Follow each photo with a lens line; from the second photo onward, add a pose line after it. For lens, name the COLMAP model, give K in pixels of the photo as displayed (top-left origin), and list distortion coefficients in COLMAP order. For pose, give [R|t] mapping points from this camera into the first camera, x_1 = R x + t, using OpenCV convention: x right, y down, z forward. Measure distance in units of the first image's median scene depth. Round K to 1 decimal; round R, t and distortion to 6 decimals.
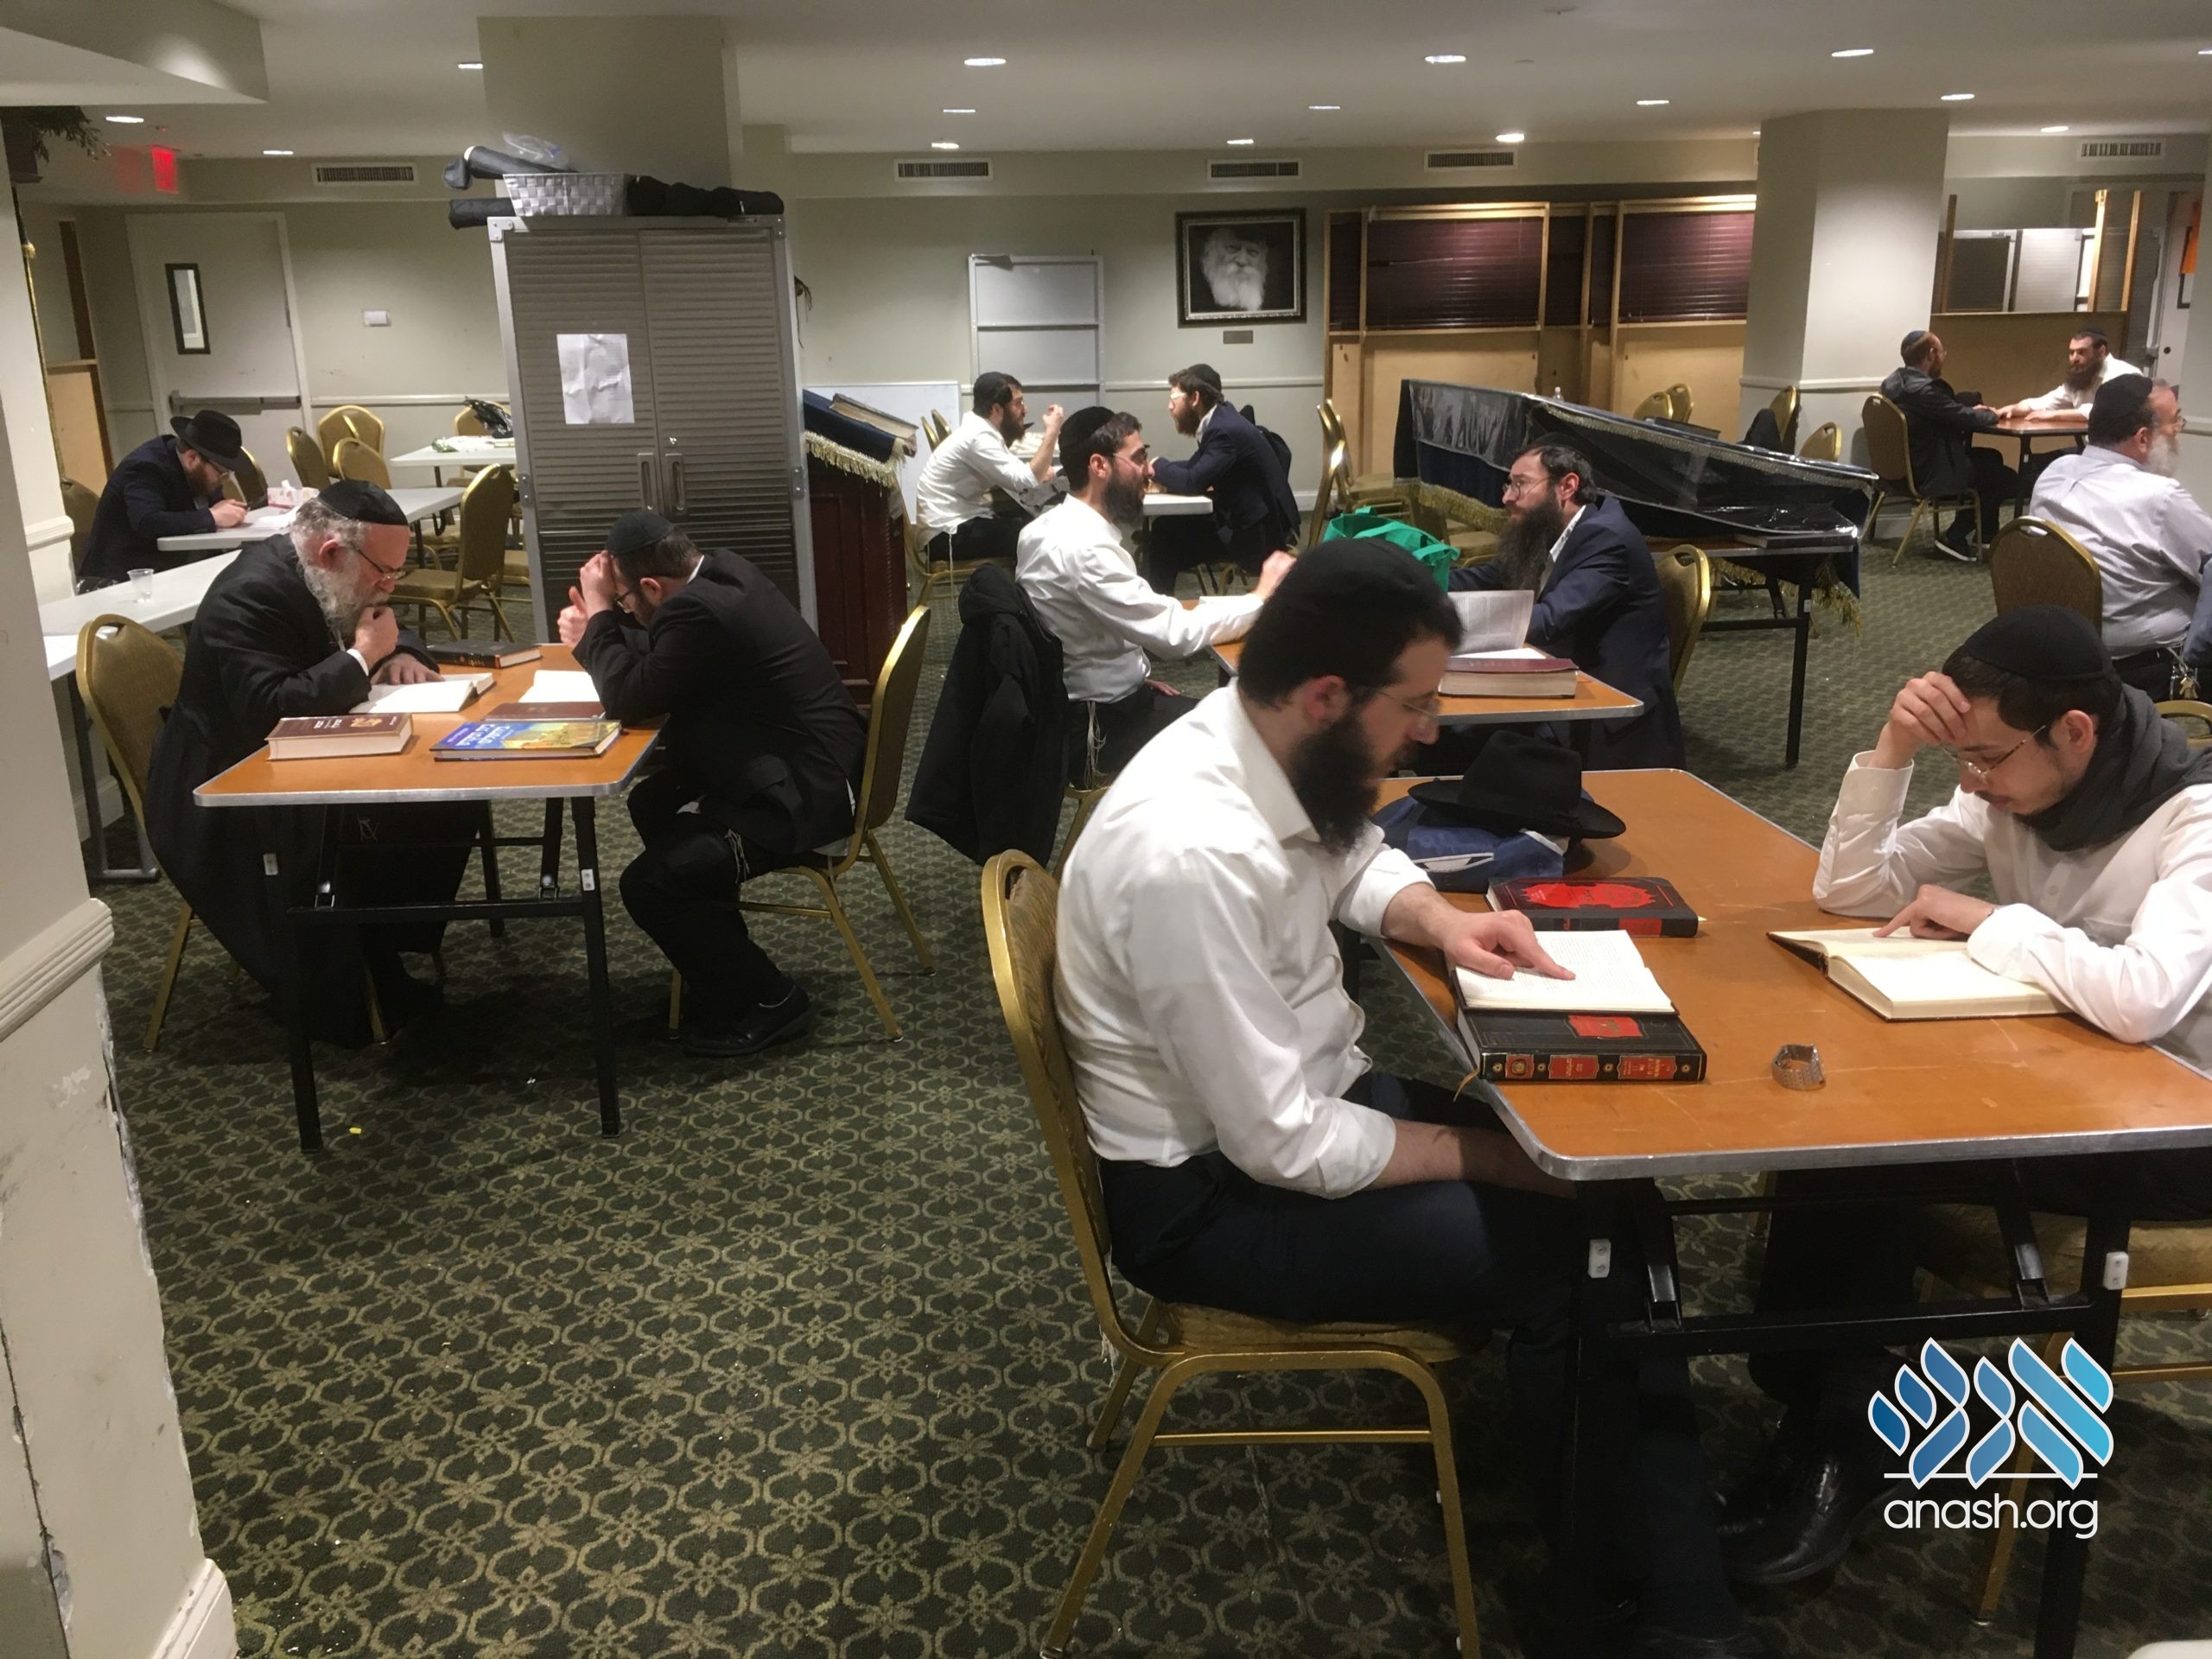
lens RADIAL K [[1885.0, 0, 1125.6], [0, 1885.0, 838.6], [0, 0, 1]] dist [0.075305, -0.105722]
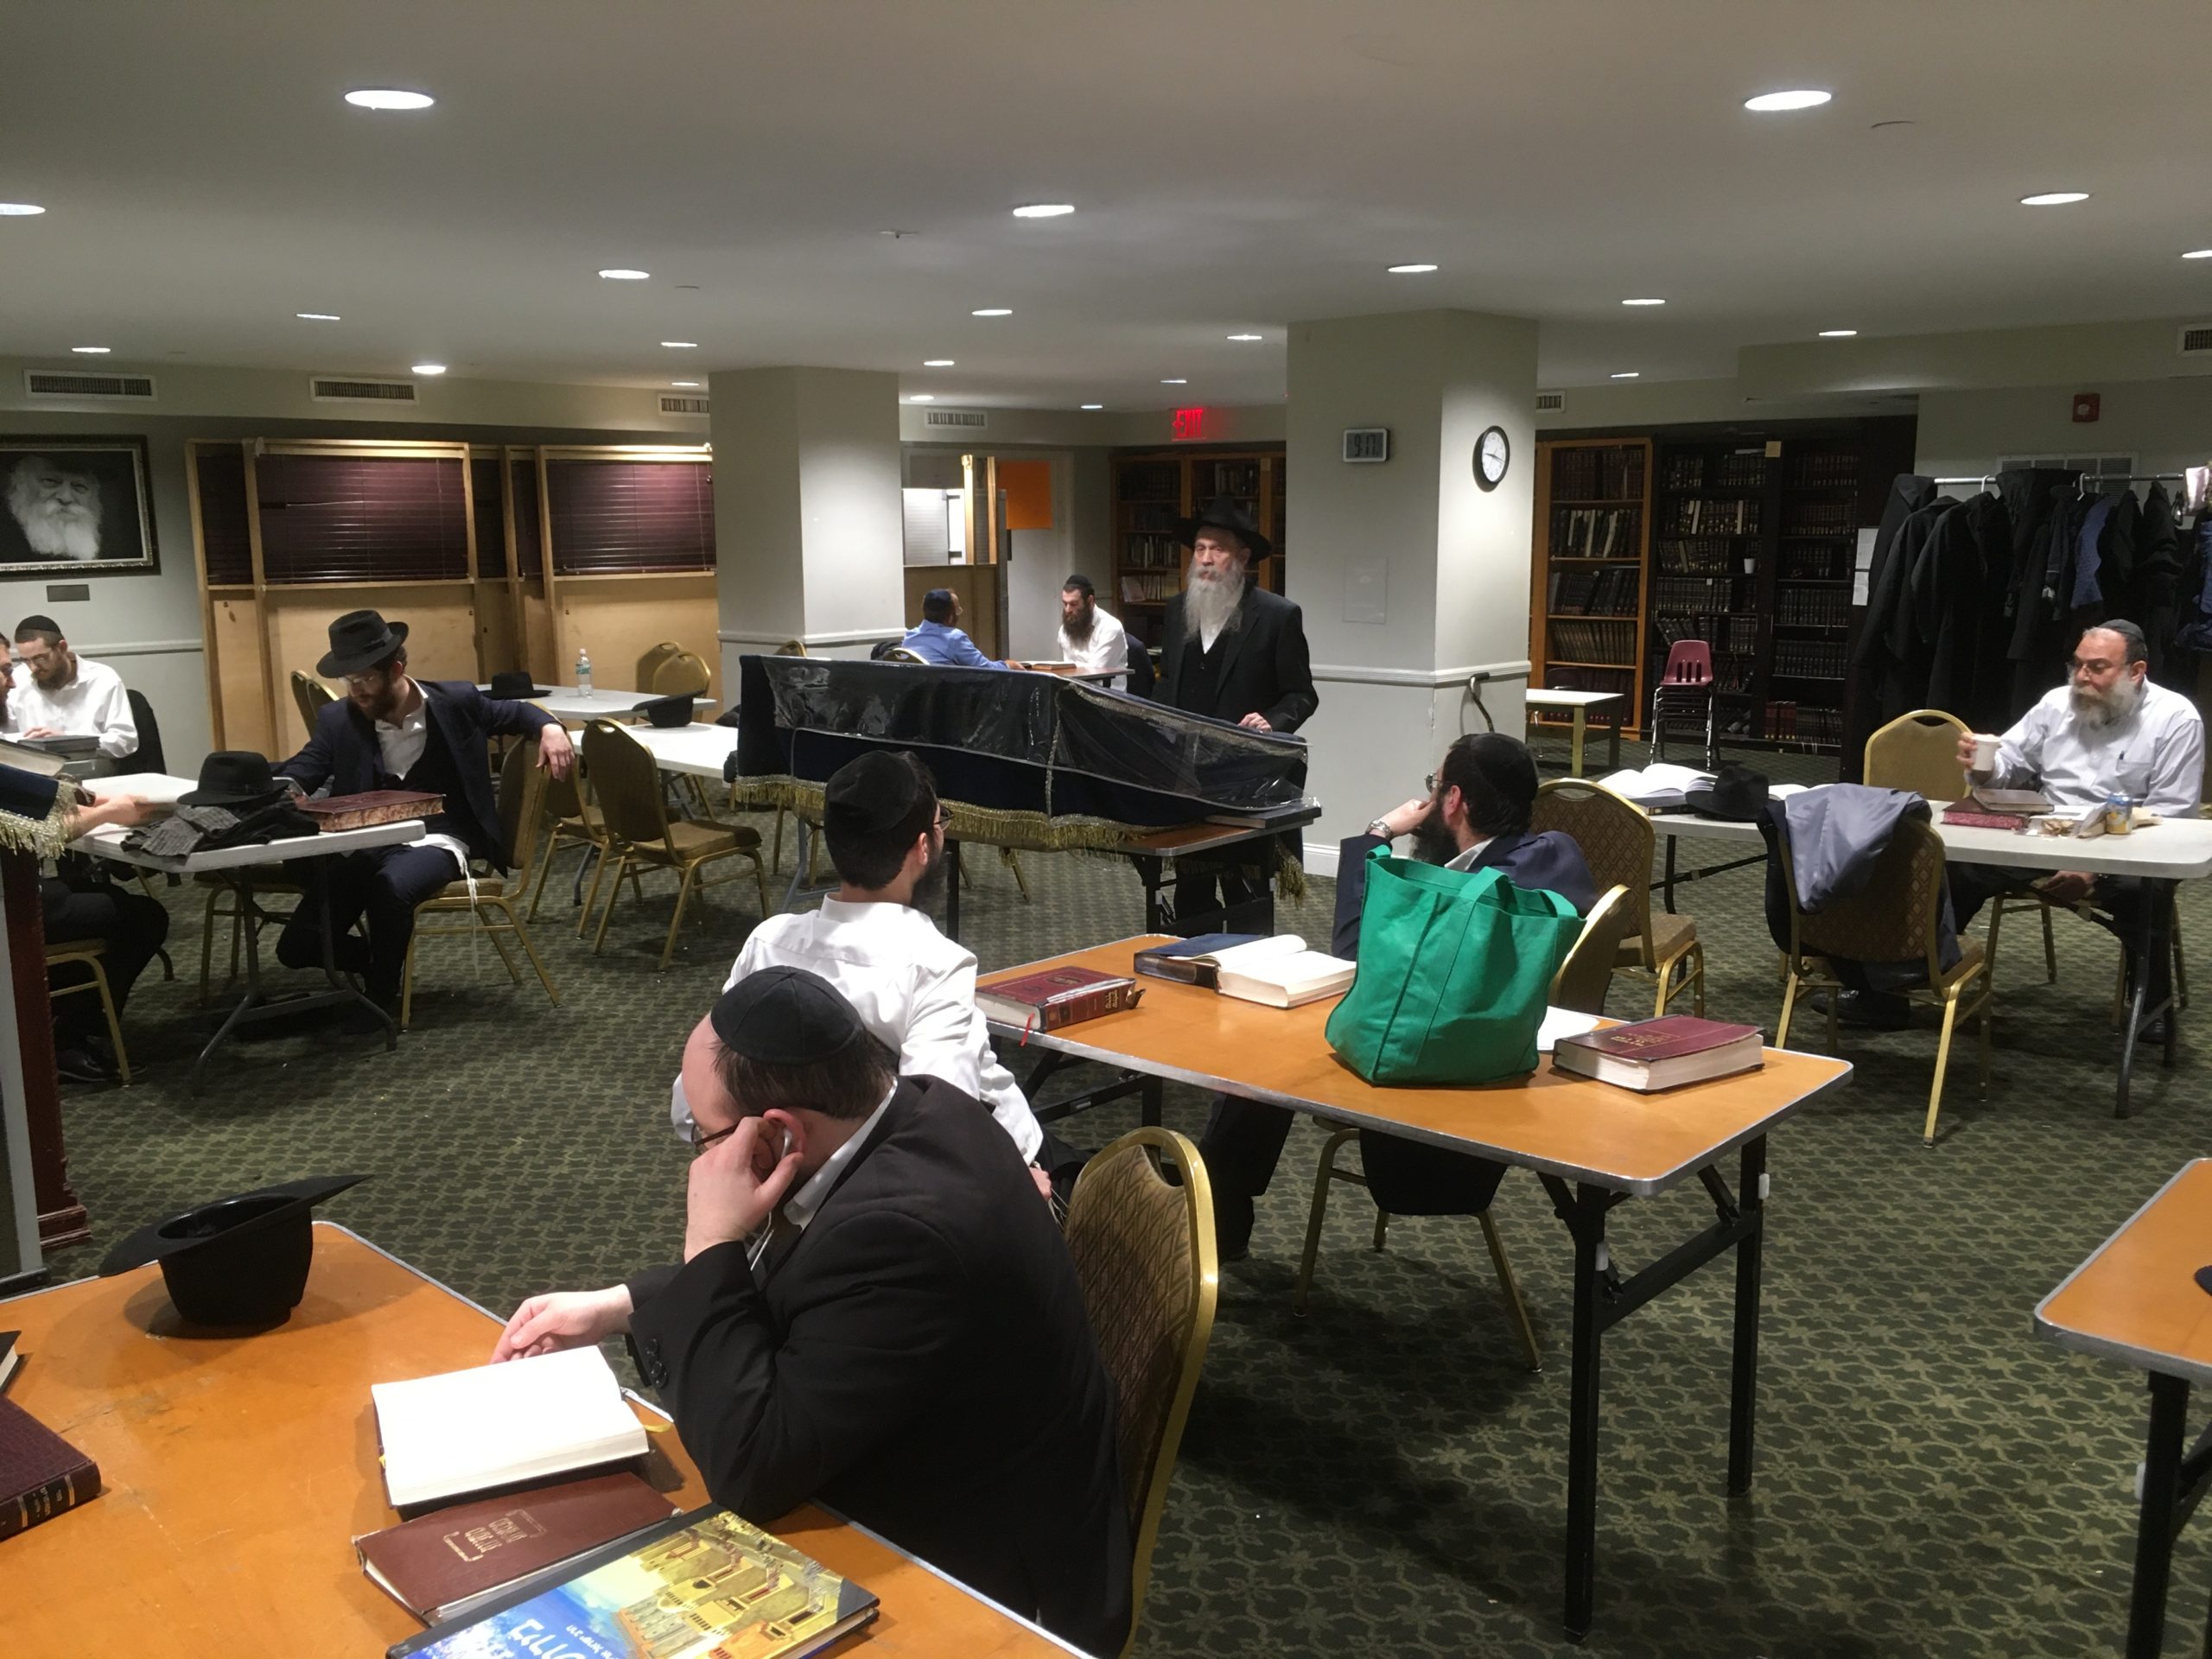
lens RADIAL K [[1885.0, 0, 1103.7], [0, 1885.0, 832.6], [0, 0, 1]] dist [0.075305, -0.105722]
pose [[0.753372, -0.096782, 0.650434, -0.146451], [0.176708, 0.982525, -0.058478, -0.053226], [-0.633408, 0.158992, 0.757308, 0.174194]]
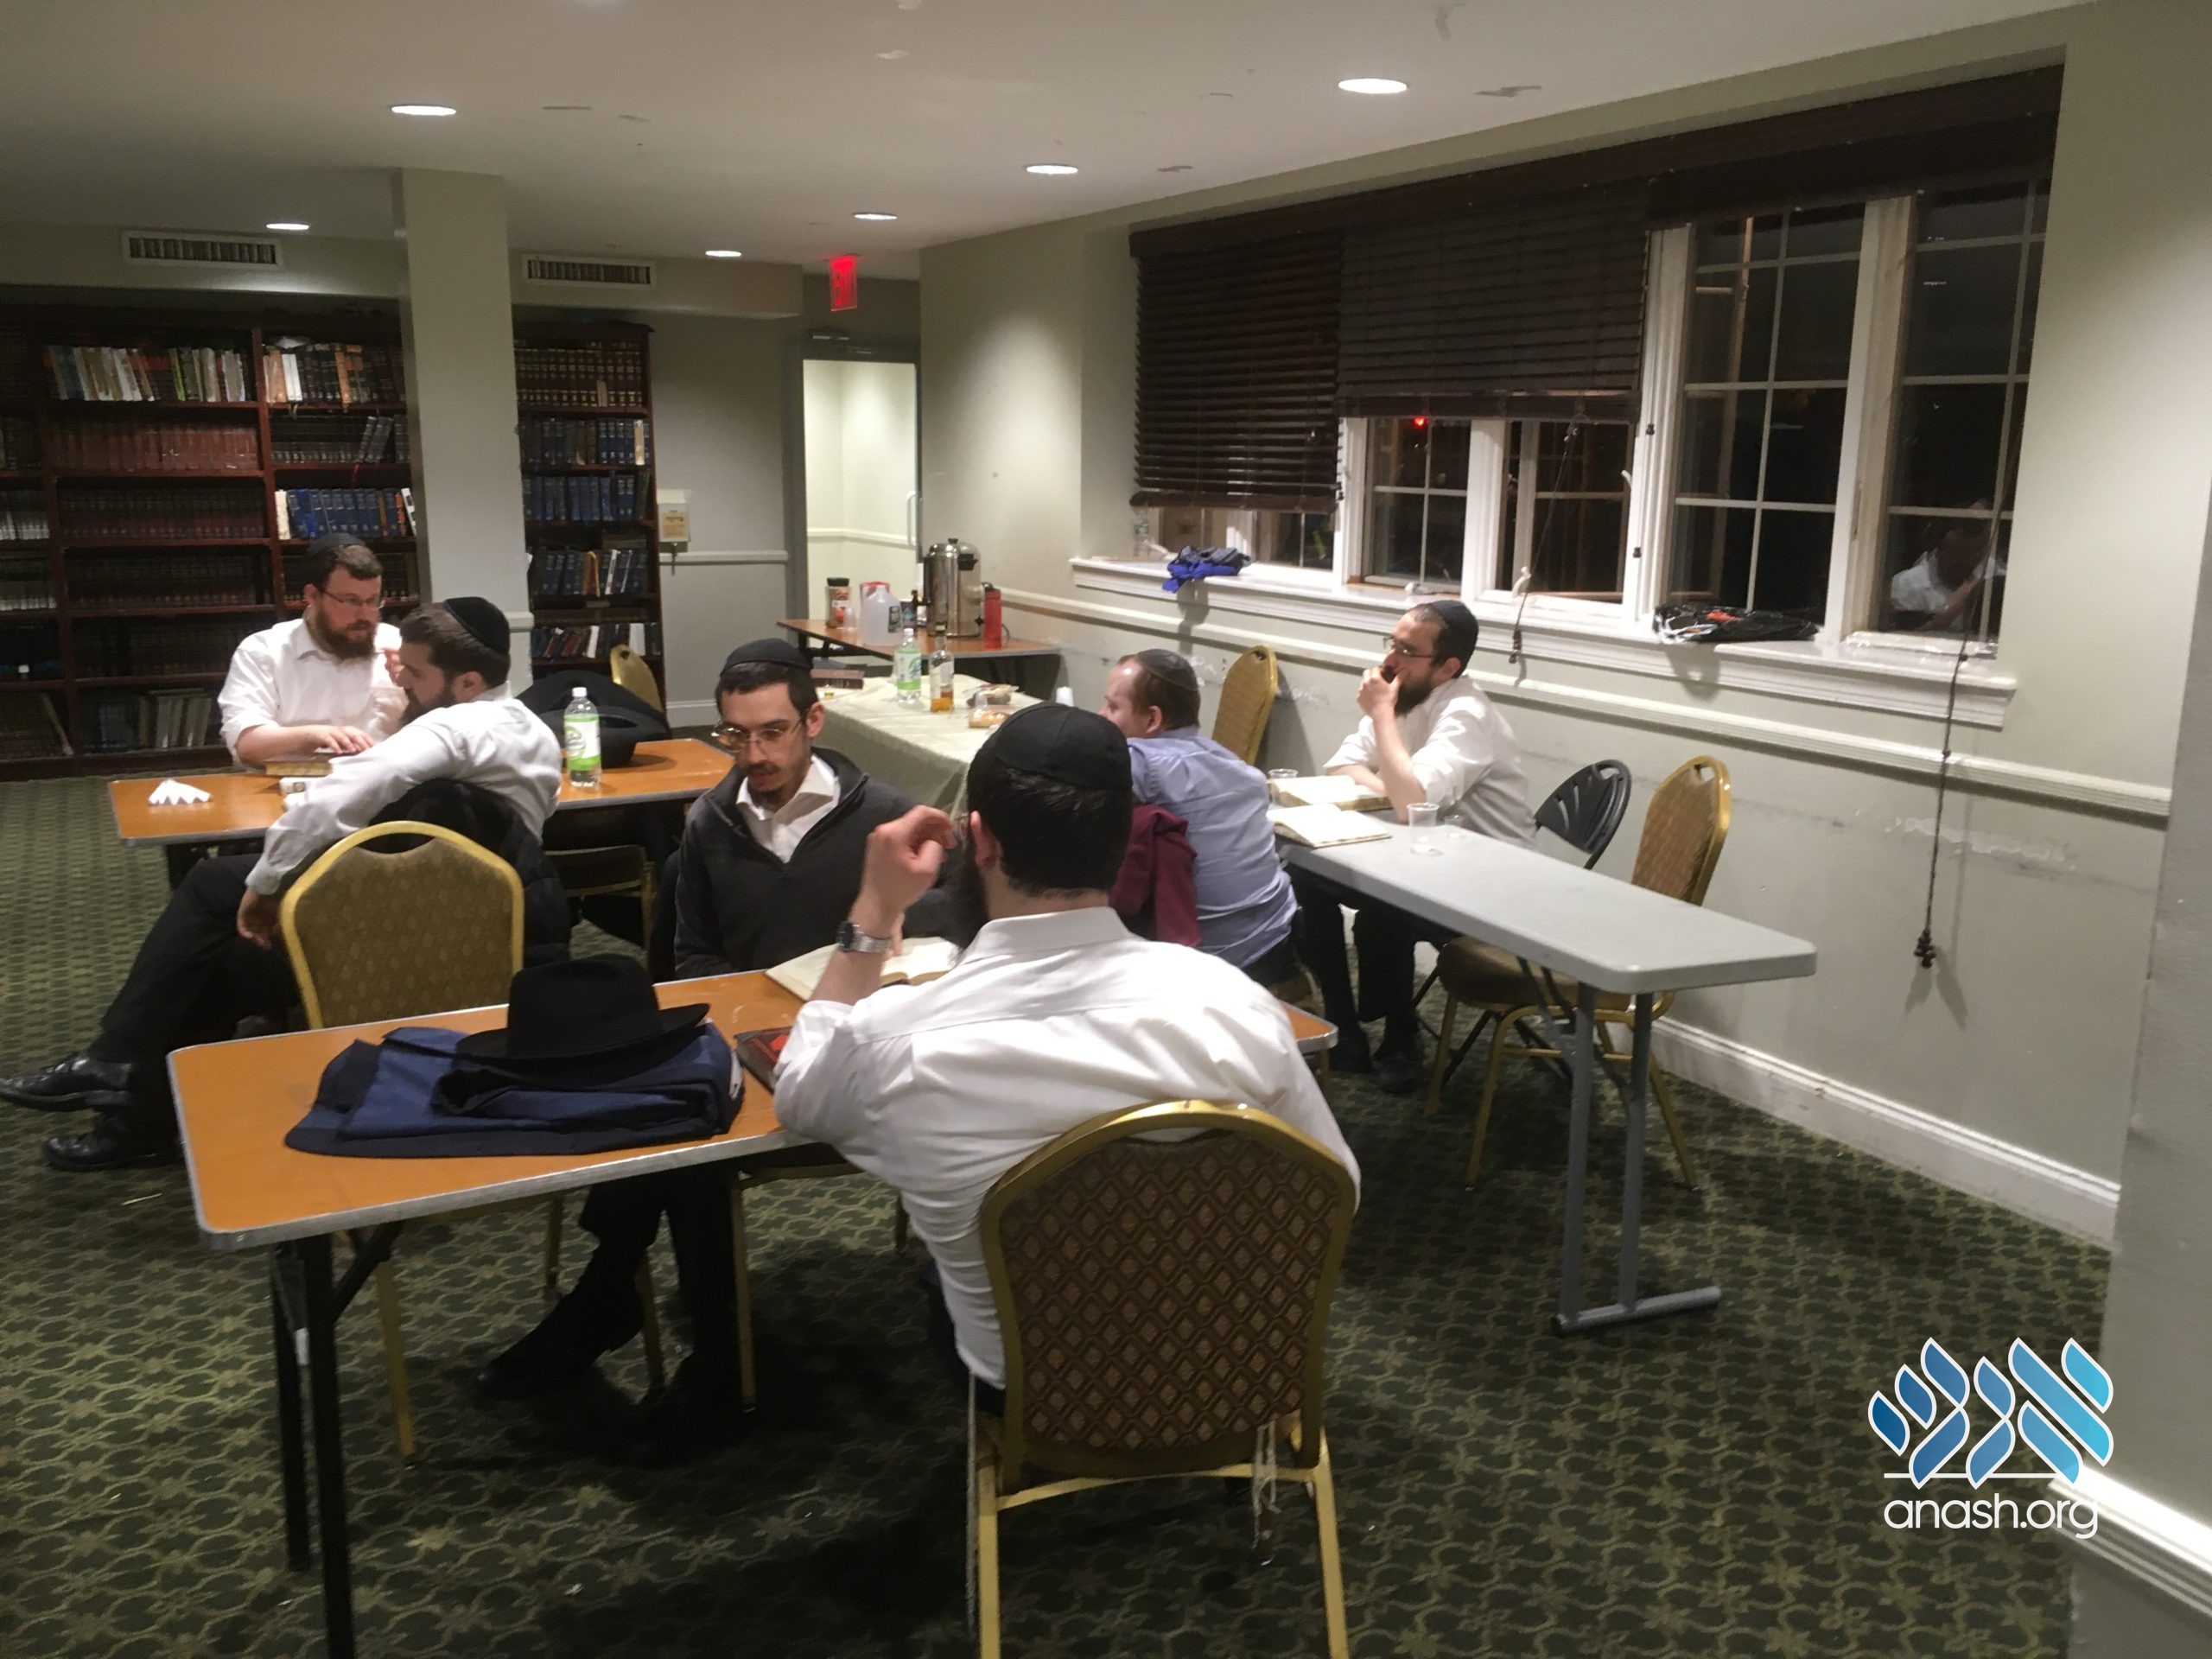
lens RADIAL K [[1885.0, 0, 1079.4], [0, 1885.0, 866.4], [0, 0, 1]] dist [0.075305, -0.105722]
pose [[-0.369870, -0.193760, 0.908654, -0.153826], [0.255812, 0.918970, 0.300089, -0.069506], [-0.893172, 0.343439, -0.290334, 0.231337]]
